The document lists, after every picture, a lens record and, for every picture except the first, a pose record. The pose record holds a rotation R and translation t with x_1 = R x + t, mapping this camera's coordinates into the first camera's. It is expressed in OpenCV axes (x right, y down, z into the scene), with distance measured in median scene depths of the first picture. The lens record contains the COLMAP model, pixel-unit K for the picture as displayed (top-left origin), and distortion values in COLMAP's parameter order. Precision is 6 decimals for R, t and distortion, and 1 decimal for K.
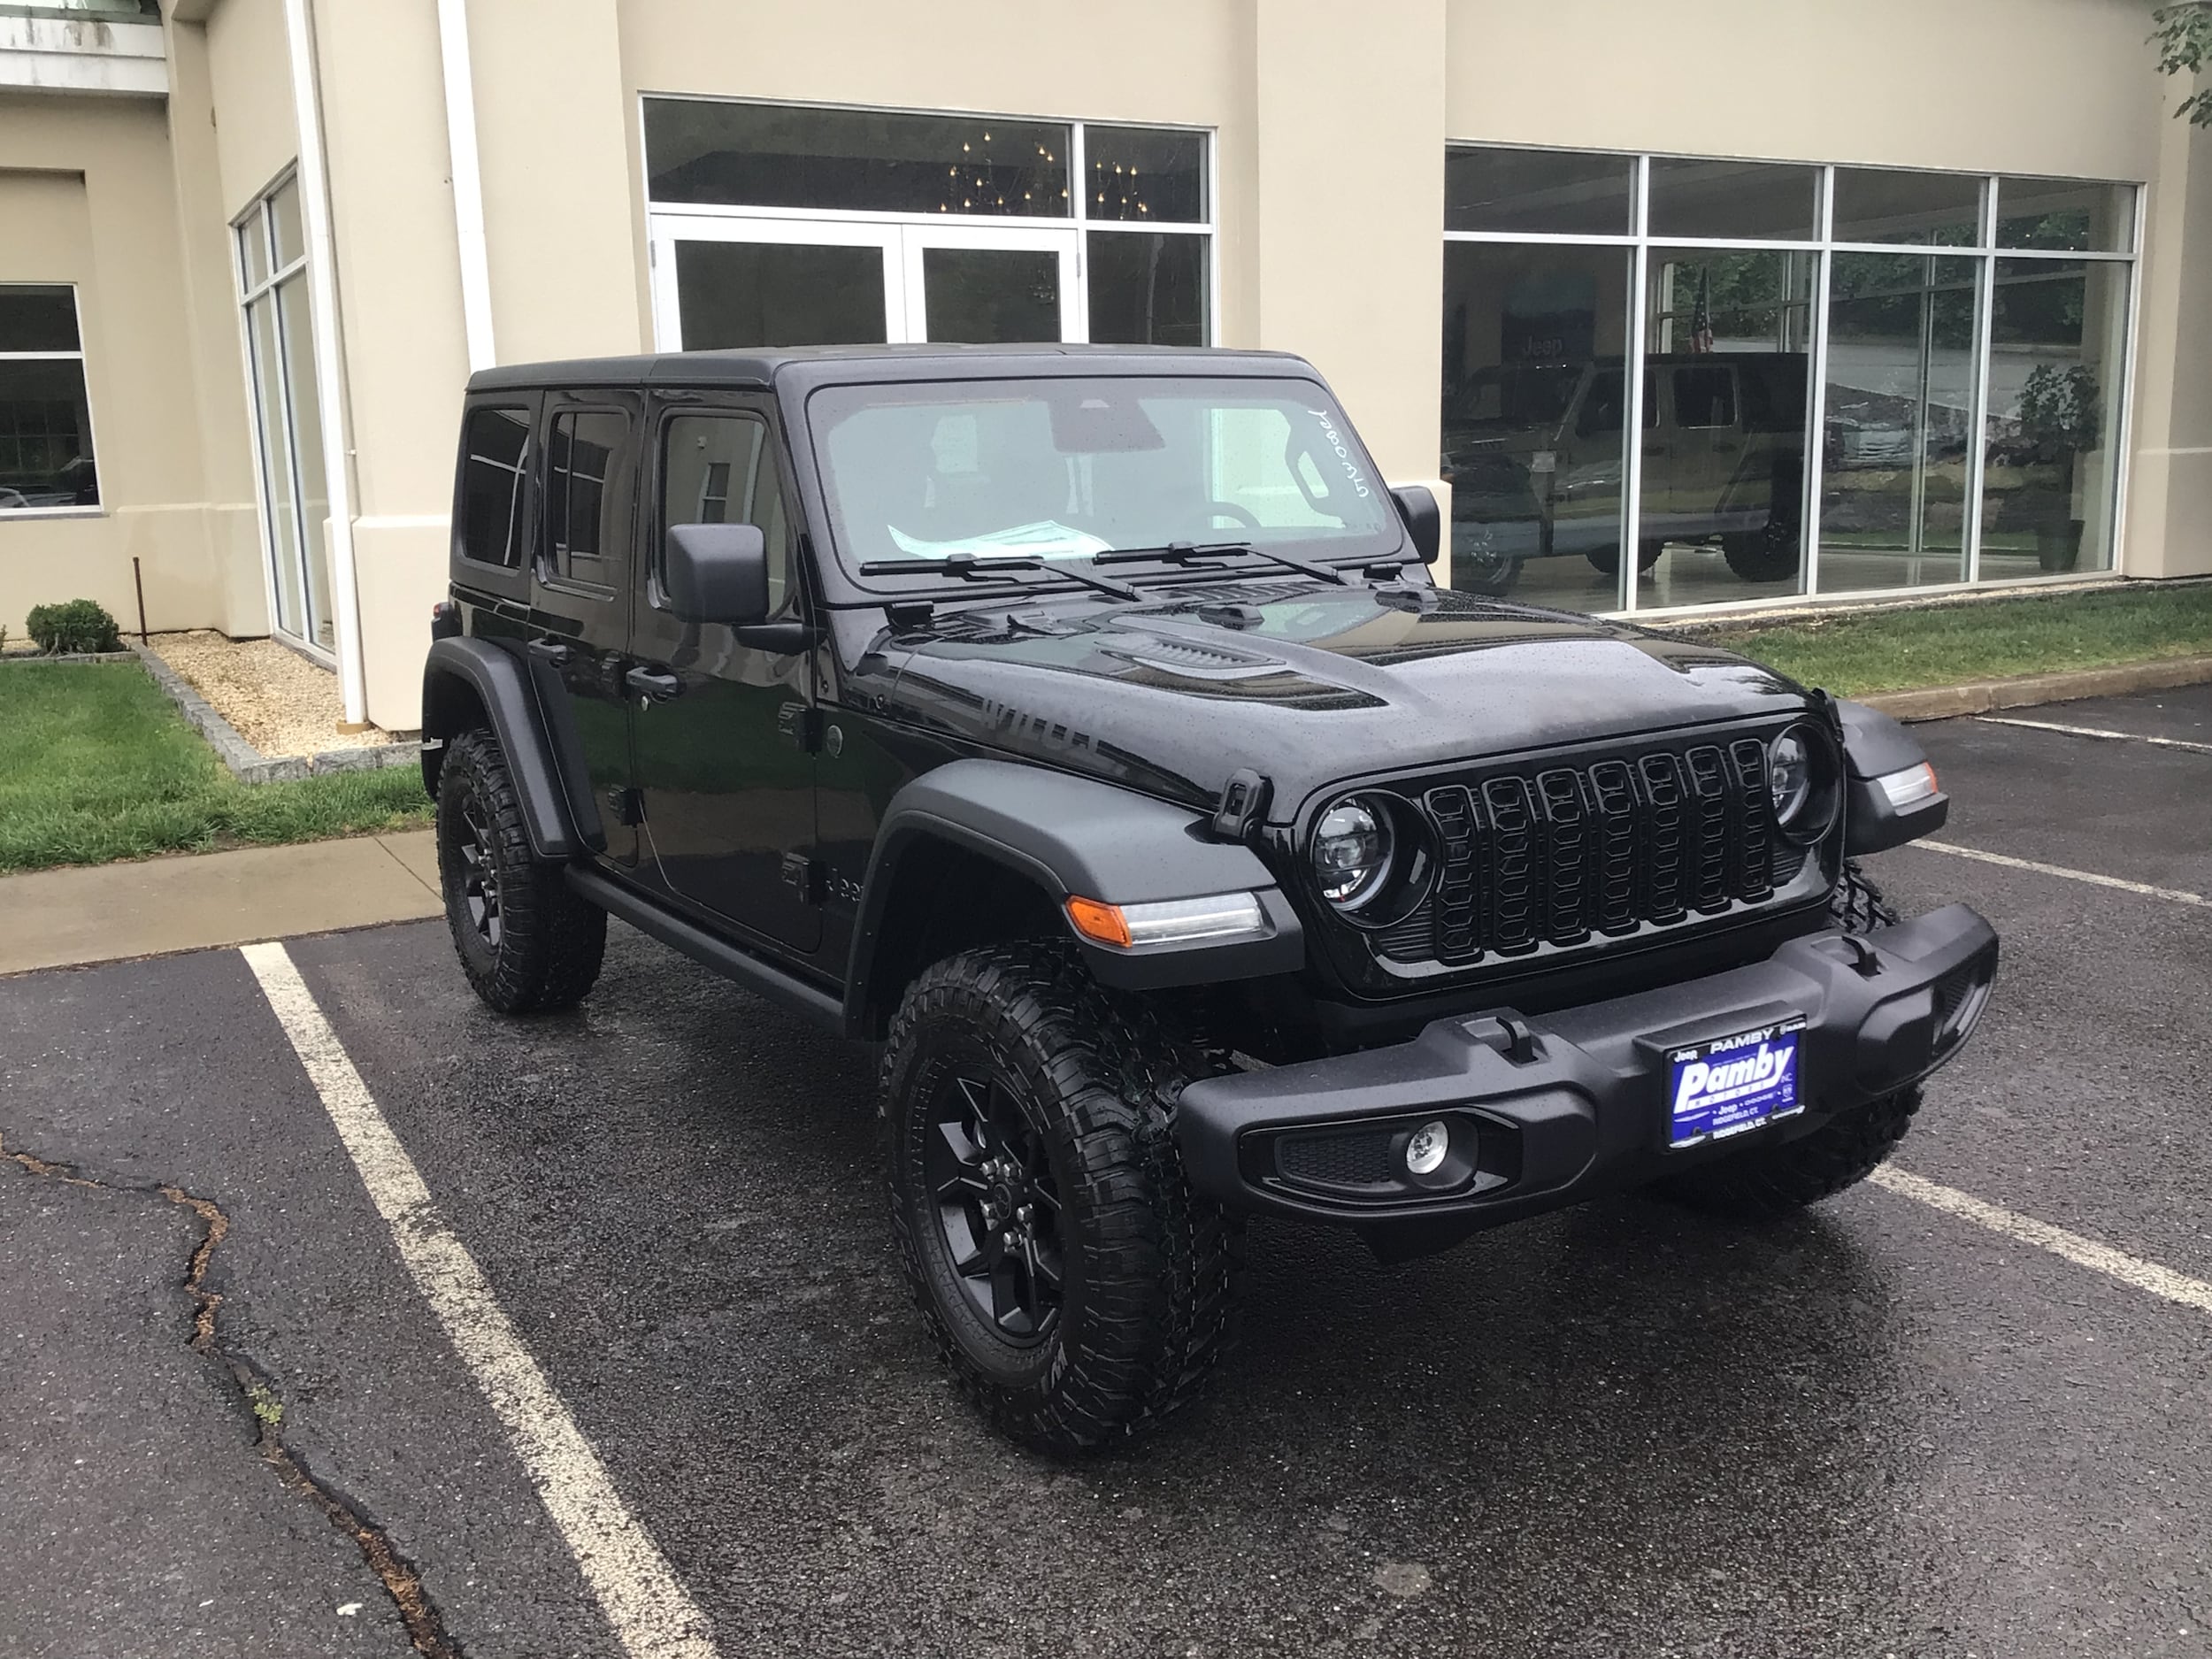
lens RADIAL K [[1957.4, 0, 1114.0], [0, 1957.4, 828.3], [0, 0, 1]] dist [0.098489, -0.185808]
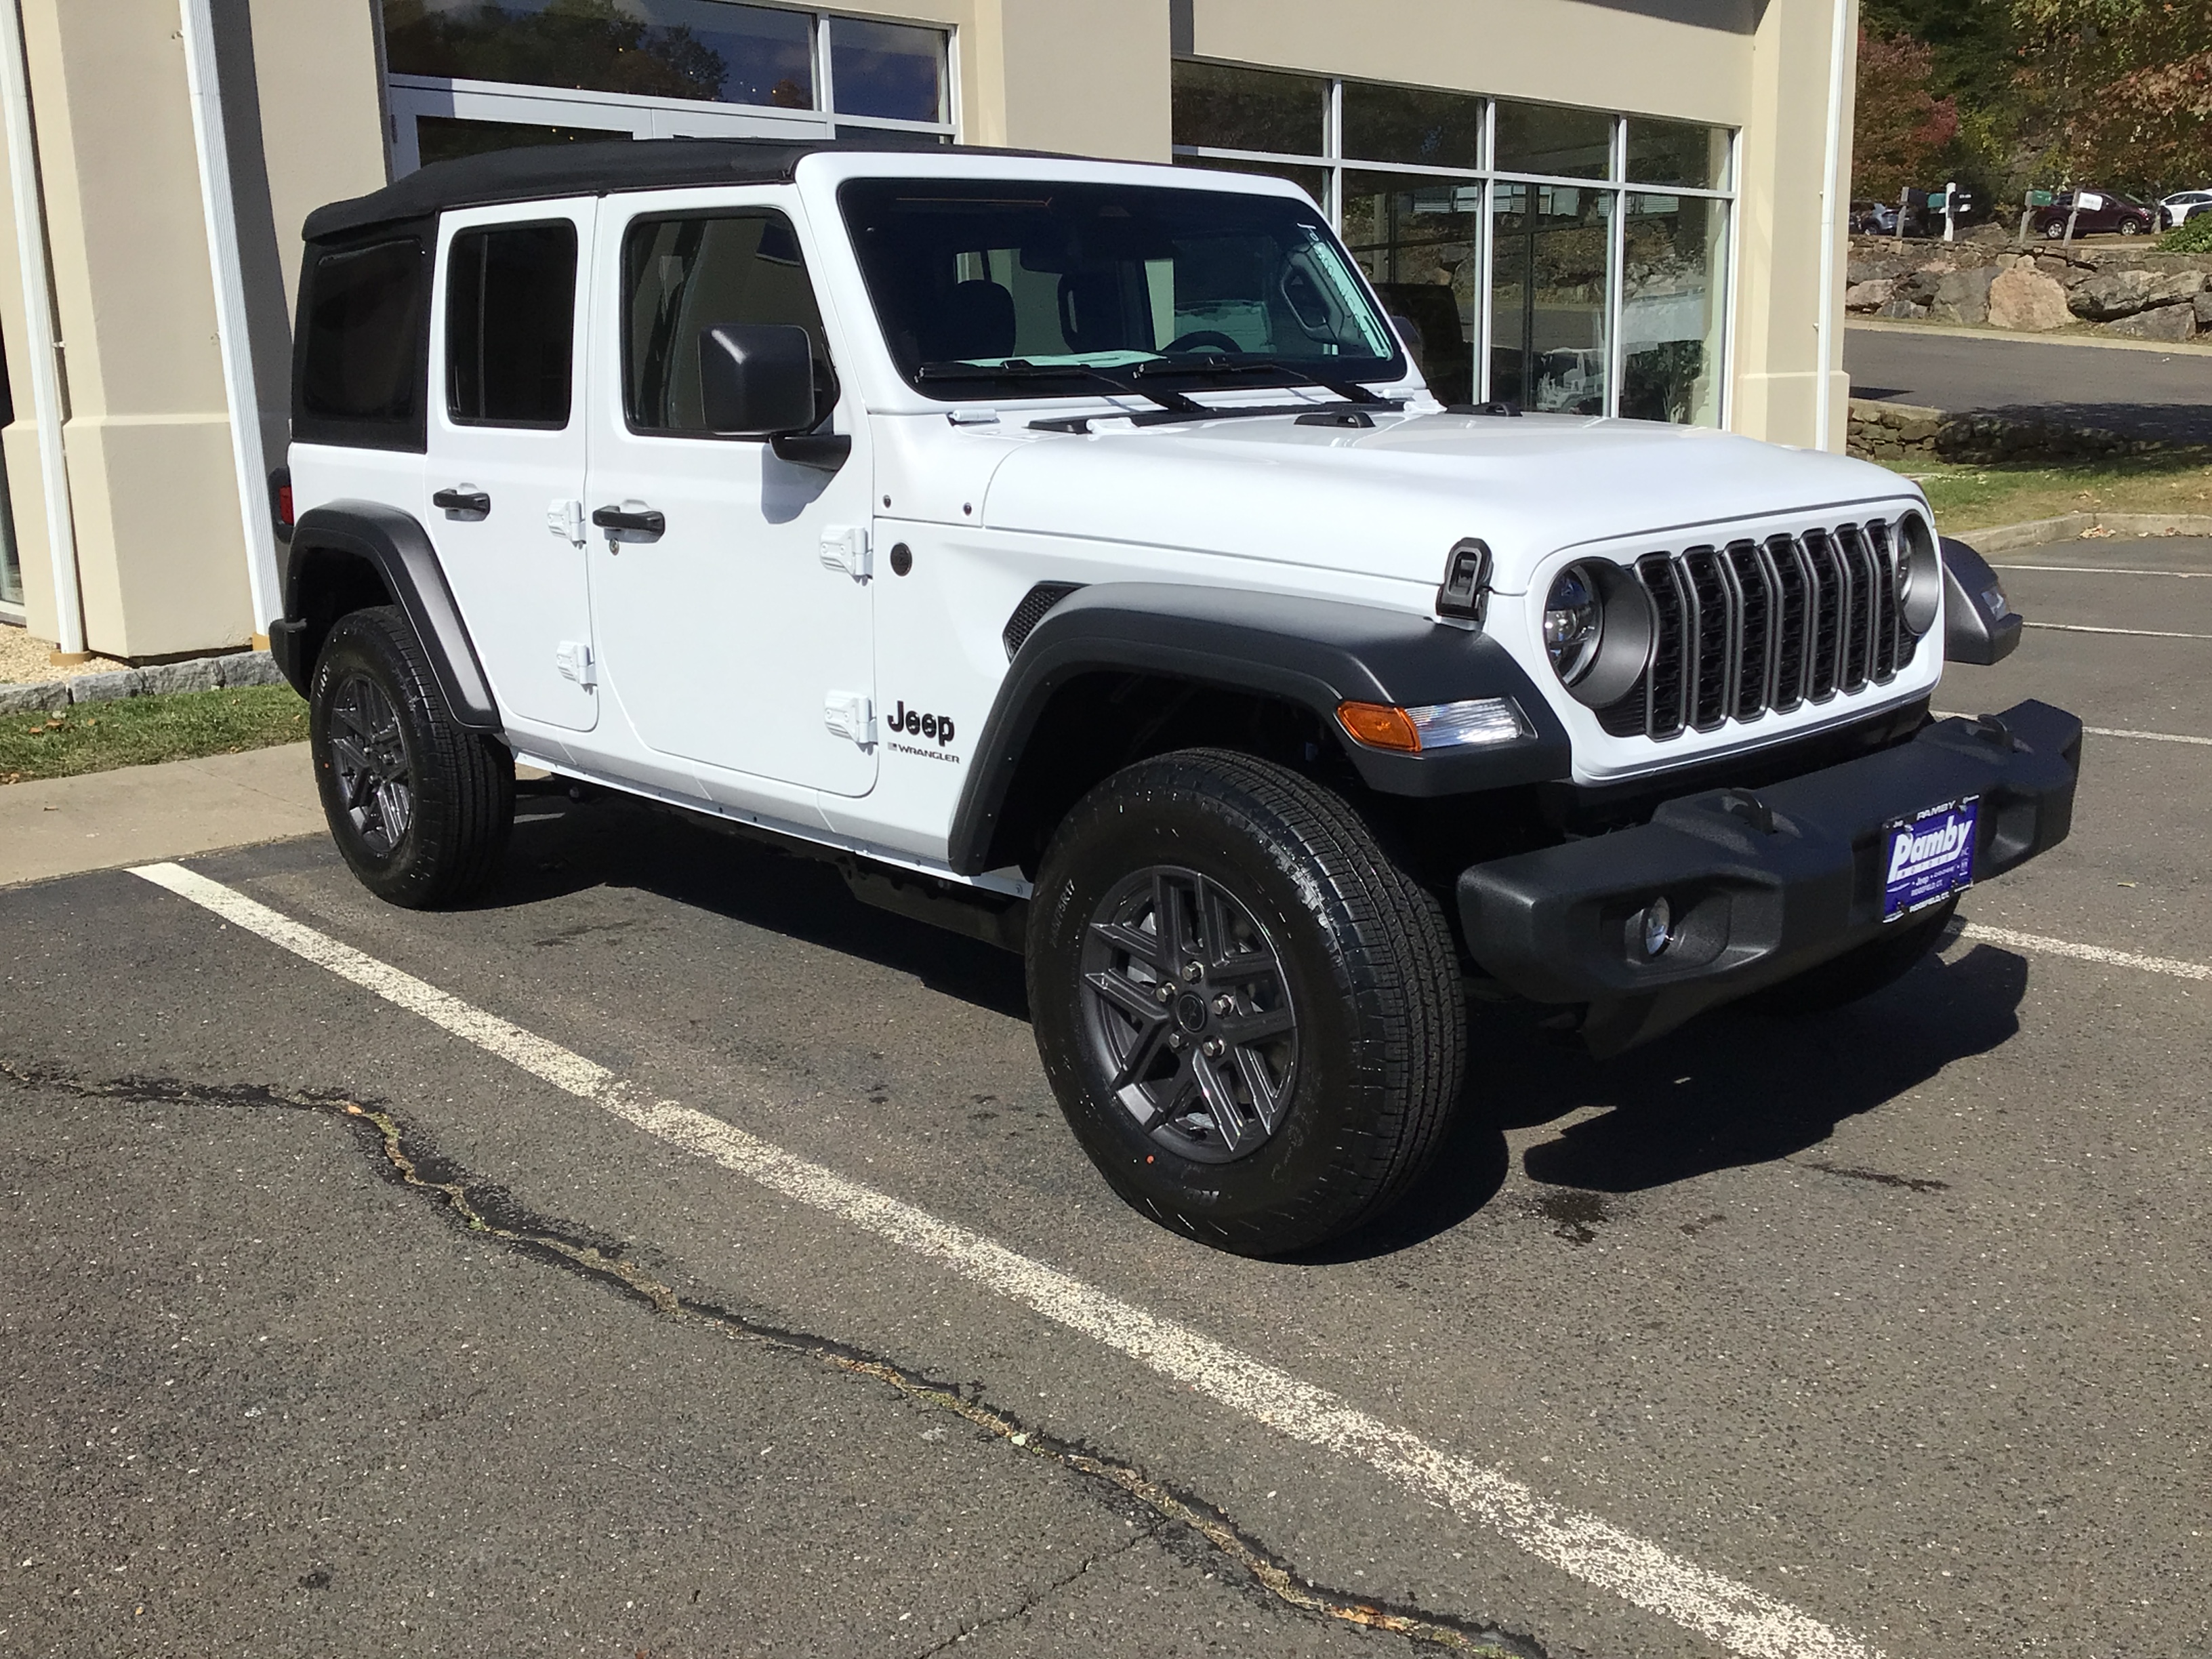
lens RADIAL K [[1976.3, 0, 1115.9], [0, 1976.3, 791.1], [0, 0, 1]] dist [0.143612, -0.301096]
pose [[0.971353, -0.050217, 0.232274, -0.288397], [0.051177, 0.998688, 0.001897, 0.060002], [-0.232065, 0.010045, 0.972648, 0.053629]]
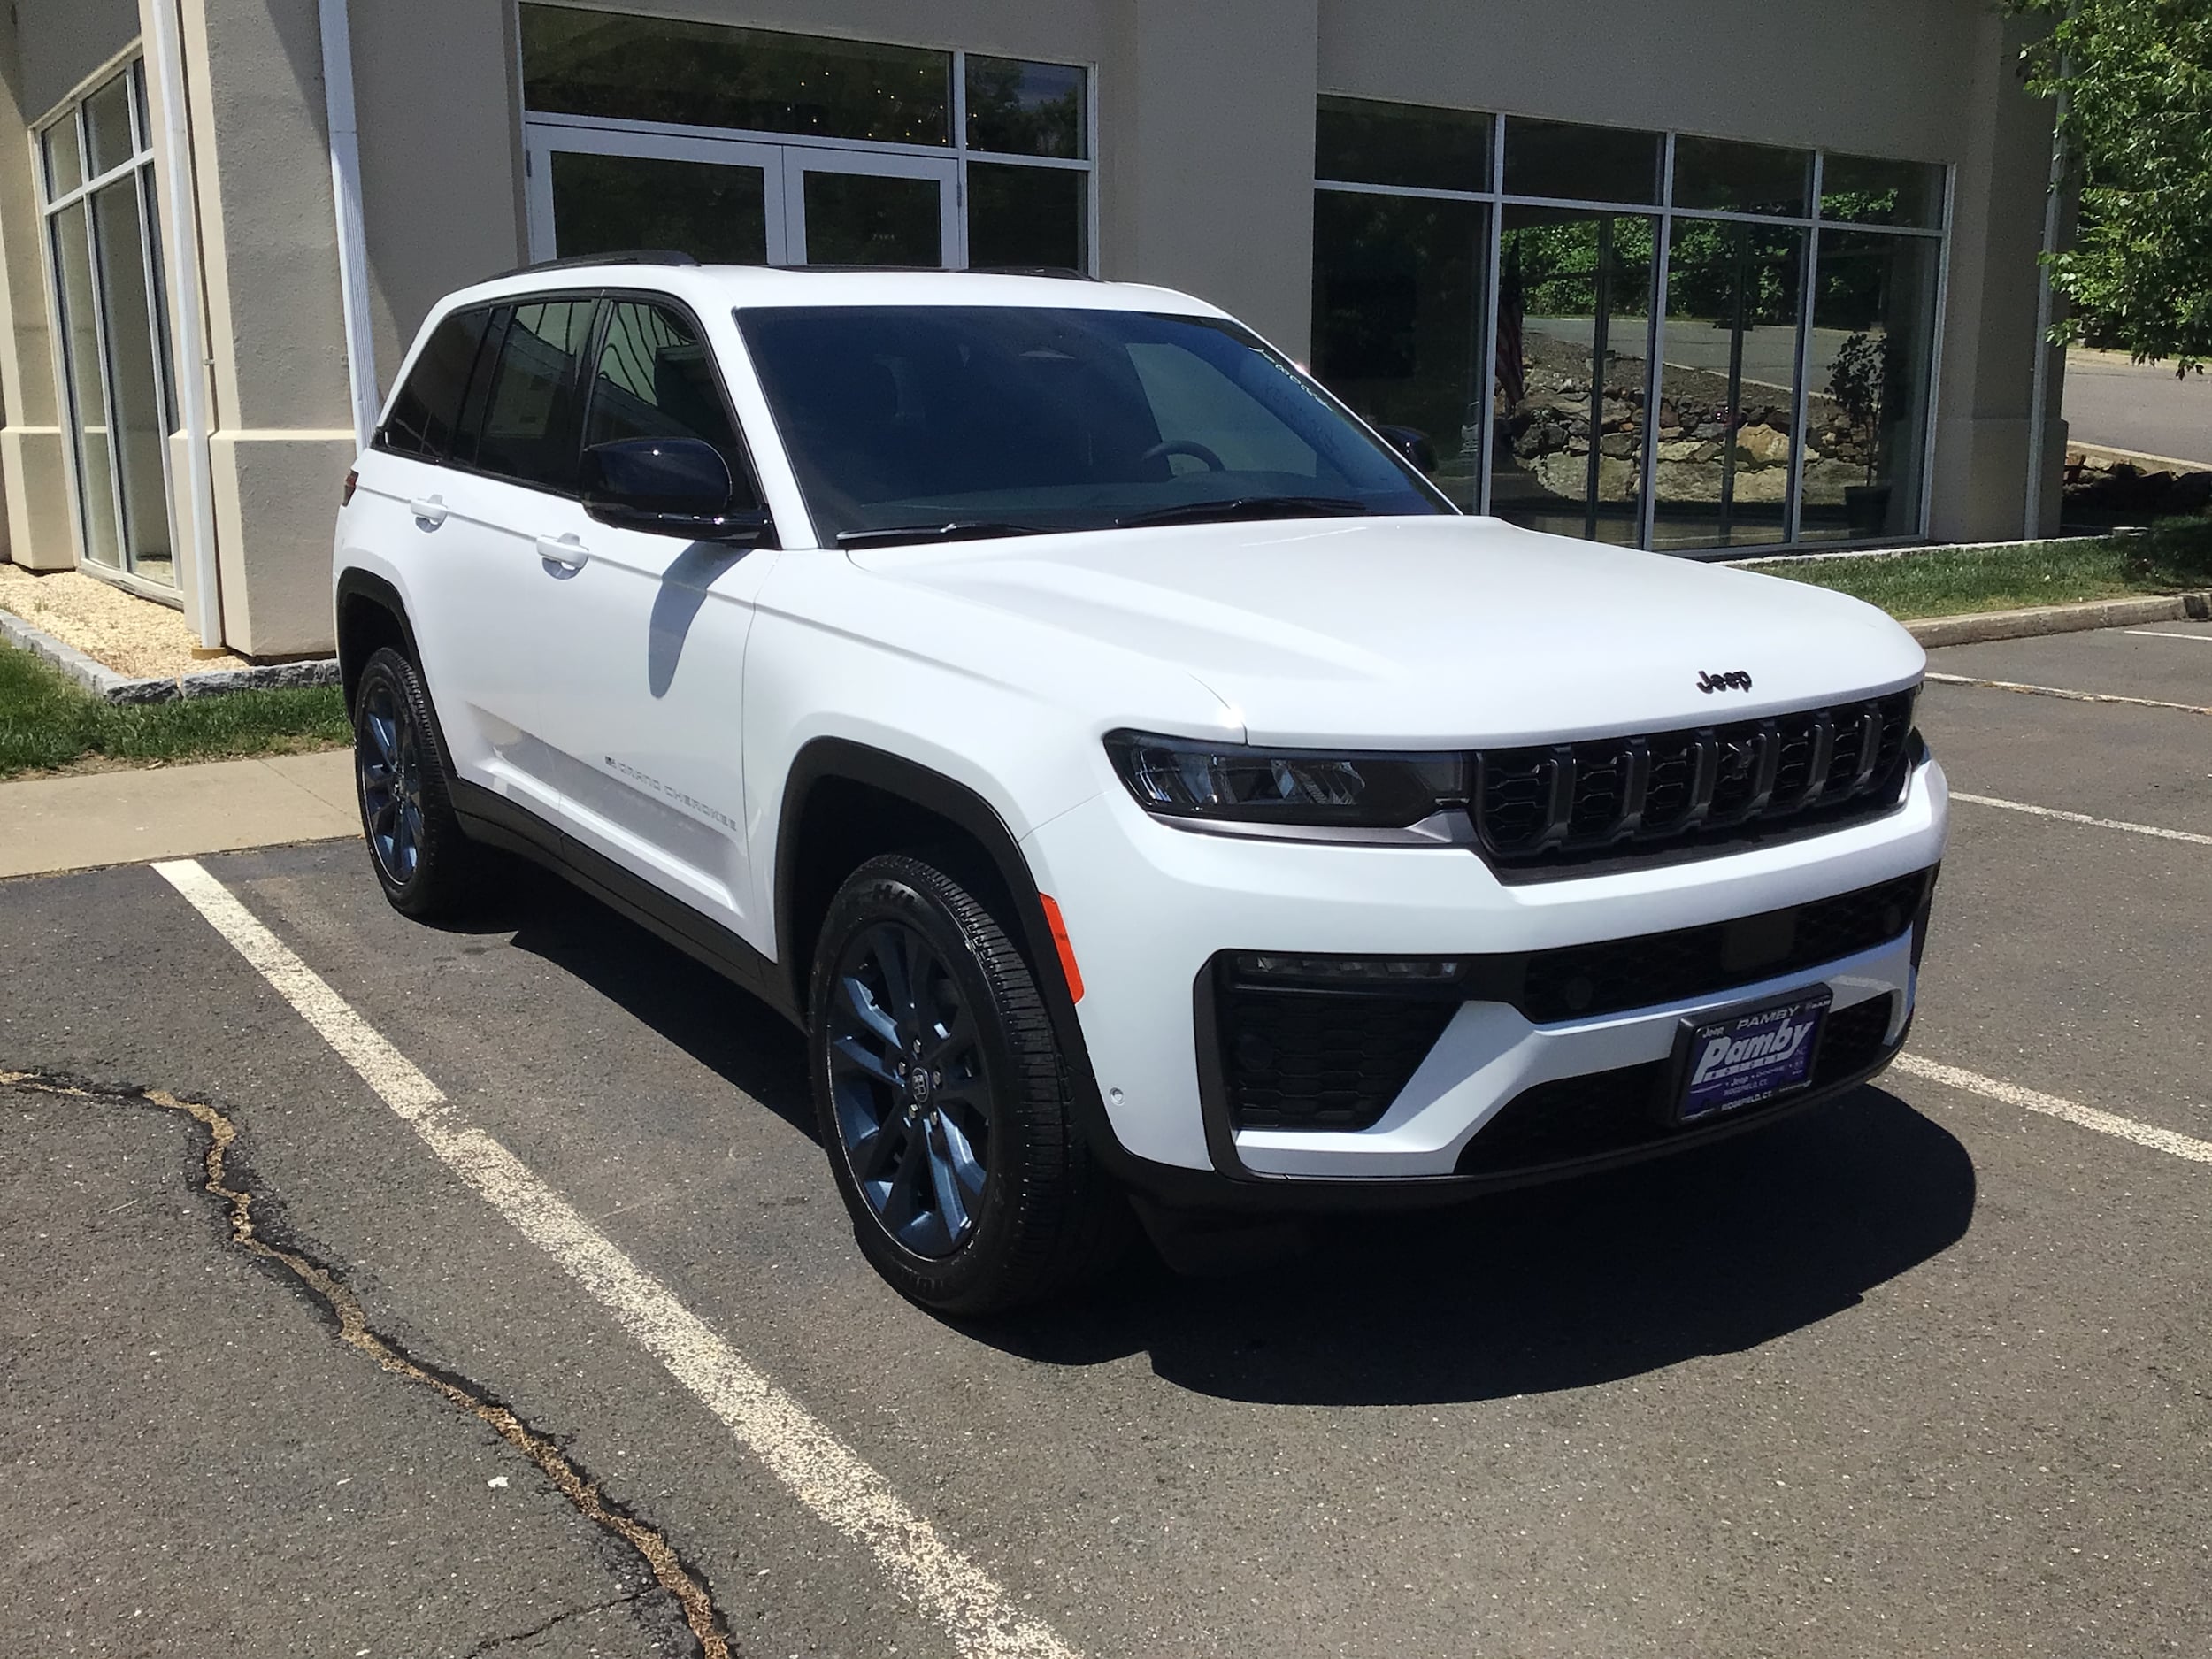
lens RADIAL K [[1963.3, 0, 1110.7], [0, 1963.3, 812.0], [0, 0, 1]] dist [0.128714, -0.256806]
pose [[0.994375, 0.001953, 0.105897, -0.111667], [-0.002714, 0.999972, 0.007041, 0.035294], [-0.105880, -0.007289, 0.994352, 0.005470]]
